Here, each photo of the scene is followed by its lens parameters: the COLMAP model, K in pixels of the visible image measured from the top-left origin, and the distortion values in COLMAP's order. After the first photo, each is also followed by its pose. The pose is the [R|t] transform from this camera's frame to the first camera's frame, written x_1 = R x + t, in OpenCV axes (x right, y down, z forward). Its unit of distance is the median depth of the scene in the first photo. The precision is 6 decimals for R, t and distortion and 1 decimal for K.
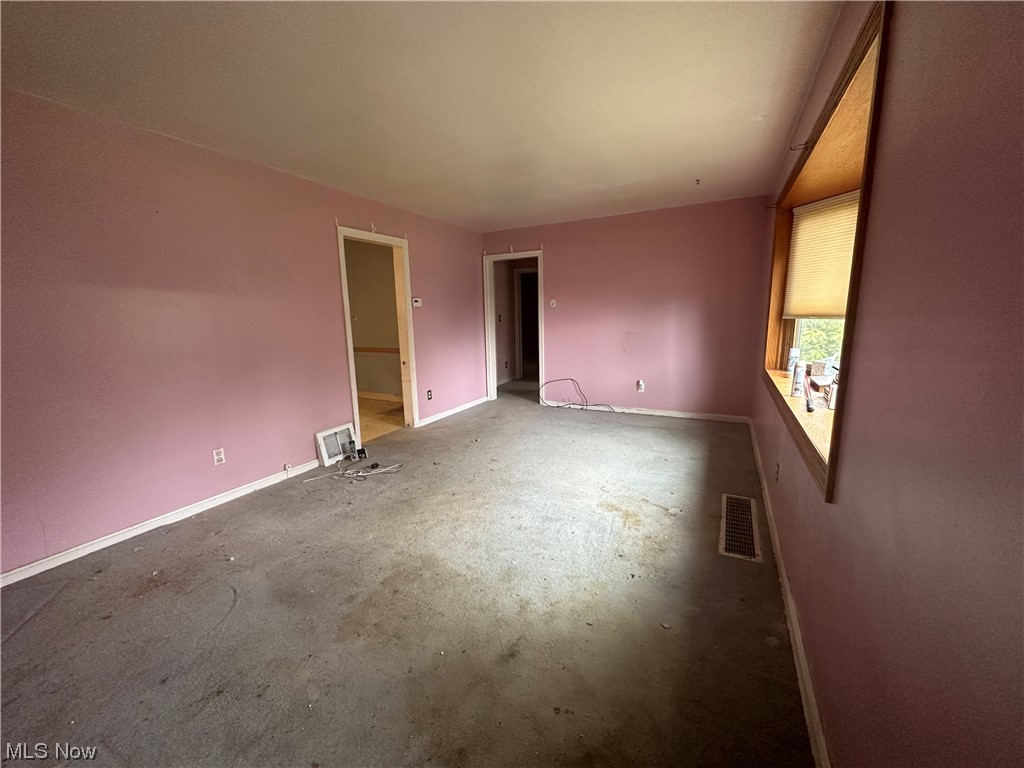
lens RADIAL K [[408.1, 0, 512.0], [0, 408.1, 384.0], [0, 0, 1]] dist [-0.002220, 0.000601]
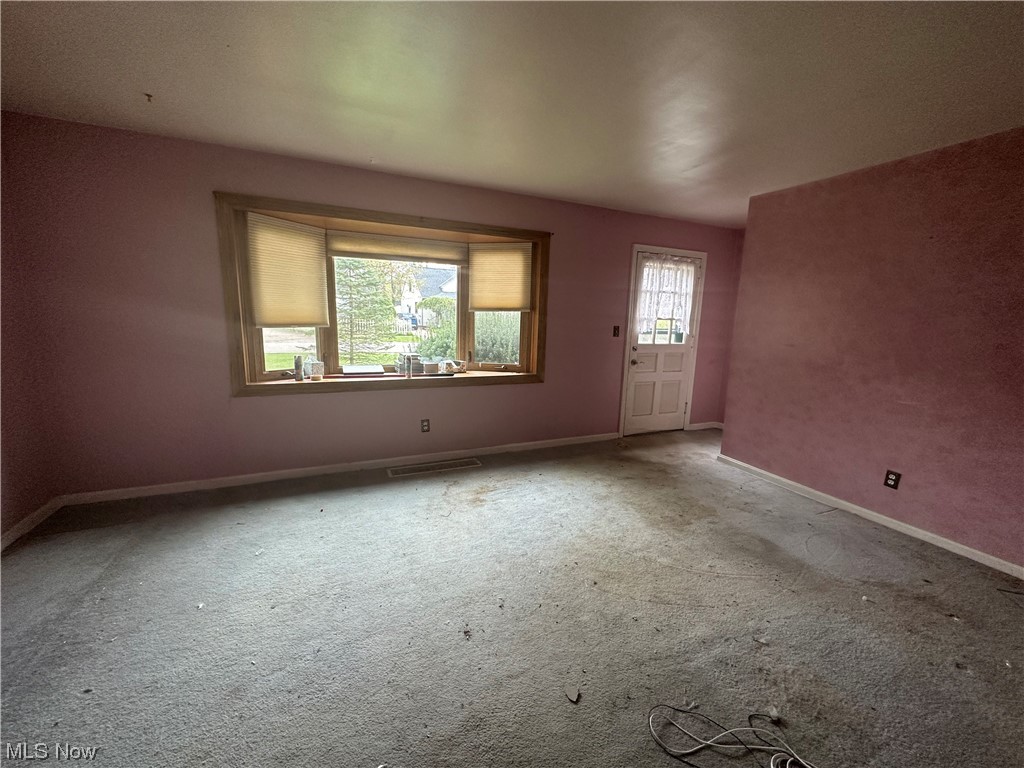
lens RADIAL K [[408.1, 0, 512.0], [0, 408.1, 384.0], [0, 0, 1]] dist [-0.002220, 0.000601]
pose [[-0.783079, -0.105716, 0.612871, -0.583600], [0.098632, 0.951866, 0.290213, -0.381404], [-0.614051, 0.287709, -0.734959, 2.050775]]
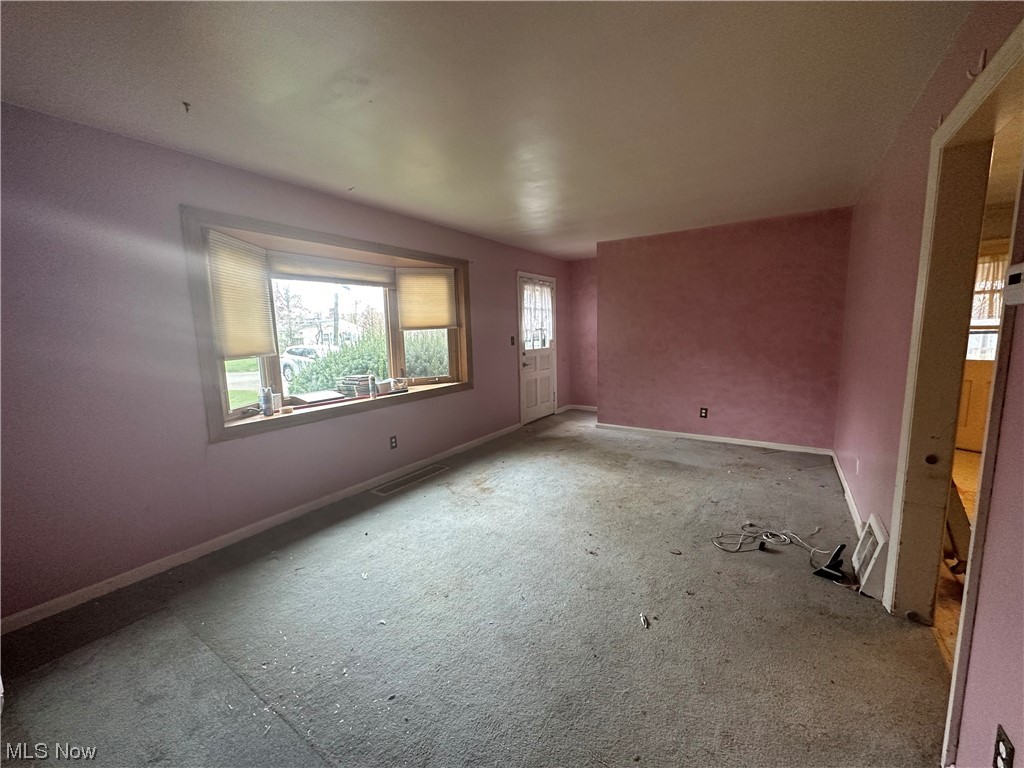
lens RADIAL K [[408.1, 0, 512.0], [0, 408.1, 384.0], [0, 0, 1]] dist [-0.002220, 0.000601]
pose [[-0.993105, 0.034276, 0.112106, 0.004098], [0.066880, 0.951061, 0.301680, -0.491510], [-0.096279, 0.307097, -0.946795, 2.604051]]
